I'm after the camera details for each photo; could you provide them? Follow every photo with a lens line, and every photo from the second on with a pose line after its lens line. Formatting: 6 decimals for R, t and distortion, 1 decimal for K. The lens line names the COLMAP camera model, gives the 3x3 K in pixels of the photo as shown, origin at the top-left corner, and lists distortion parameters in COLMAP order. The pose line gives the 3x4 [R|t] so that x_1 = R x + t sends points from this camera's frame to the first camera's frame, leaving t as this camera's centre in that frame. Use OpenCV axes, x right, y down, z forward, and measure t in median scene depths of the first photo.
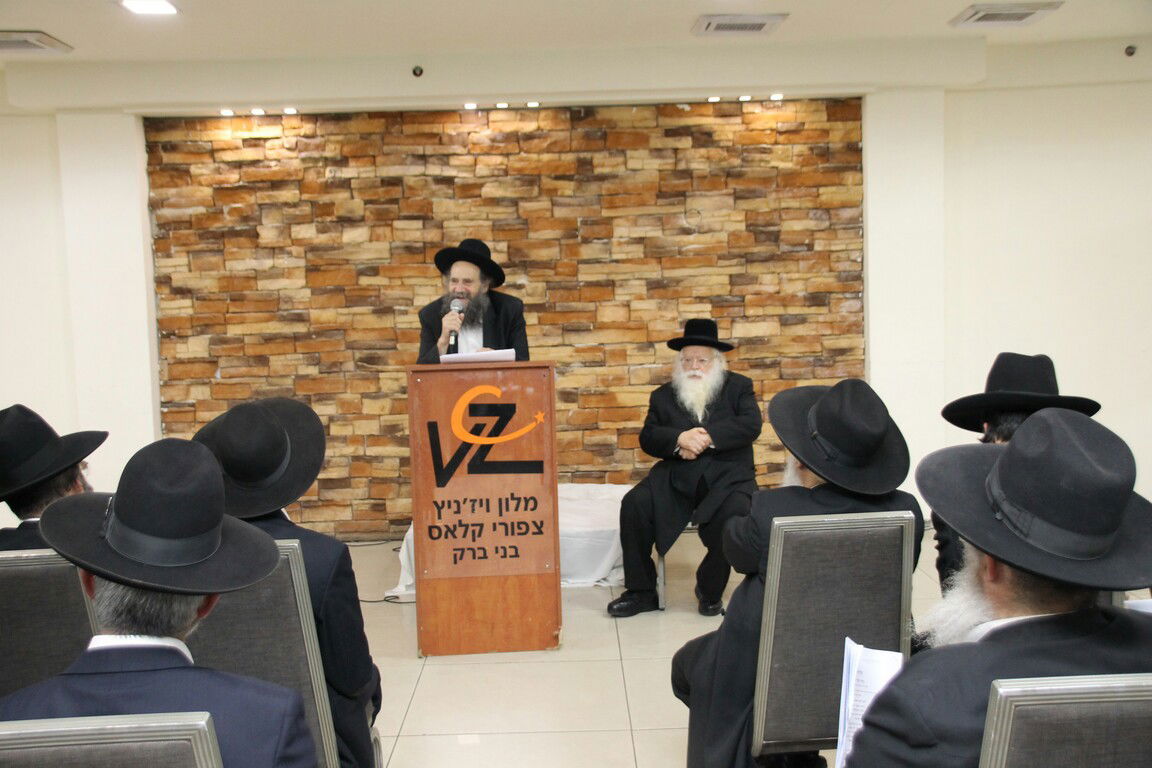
lens RADIAL K [[1233.5, 0, 572.4], [0, 1233.5, 389.5], [0, 0, 1]] dist [-0.045840, 0.347093]
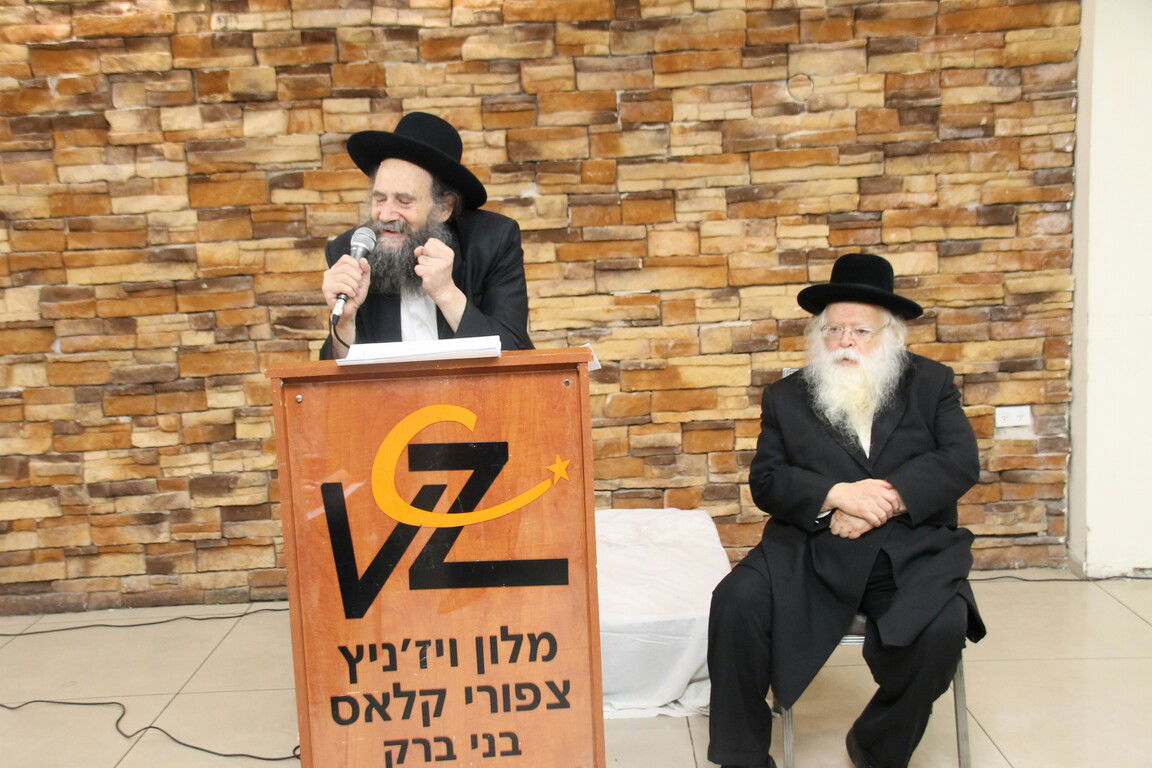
lens RADIAL K [[1233.5, 0, 572.4], [0, 1233.5, 389.5], [0, 0, 1]] dist [-0.045840, 0.347093]
pose [[0.999739, -0.013177, -0.018664, -0.008279], [0.014280, 0.998082, 0.060236, -0.025166], [0.017834, -0.060487, 0.998010, 0.363843]]
